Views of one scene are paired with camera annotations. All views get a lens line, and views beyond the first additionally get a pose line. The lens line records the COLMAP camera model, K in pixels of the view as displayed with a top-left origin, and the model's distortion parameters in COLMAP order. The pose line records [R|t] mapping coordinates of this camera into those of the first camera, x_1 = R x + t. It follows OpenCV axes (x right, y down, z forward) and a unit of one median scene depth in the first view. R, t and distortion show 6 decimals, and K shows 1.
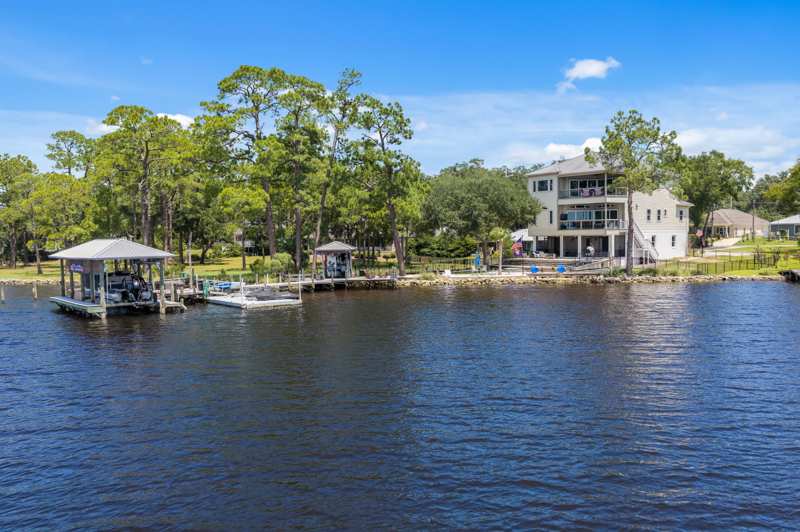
lens RADIAL K [[653.4, 0, 400.0], [0, 653.4, 266.0], [0, 0, 1]] dist [0.002183, 0.000693]
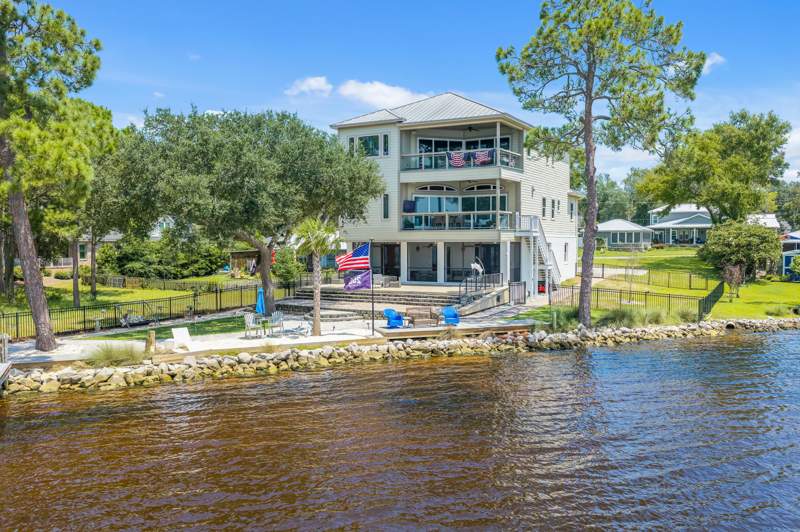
lens RADIAL K [[653.4, 0, 400.0], [0, 653.4, 266.0], [0, 0, 1]] dist [0.002183, 0.000693]
pose [[0.919286, -0.003106, 0.393578, 0.035602], [0.007536, 0.999924, -0.009712, -0.021720], [-0.393519, 0.011894, 0.919240, 0.524159]]
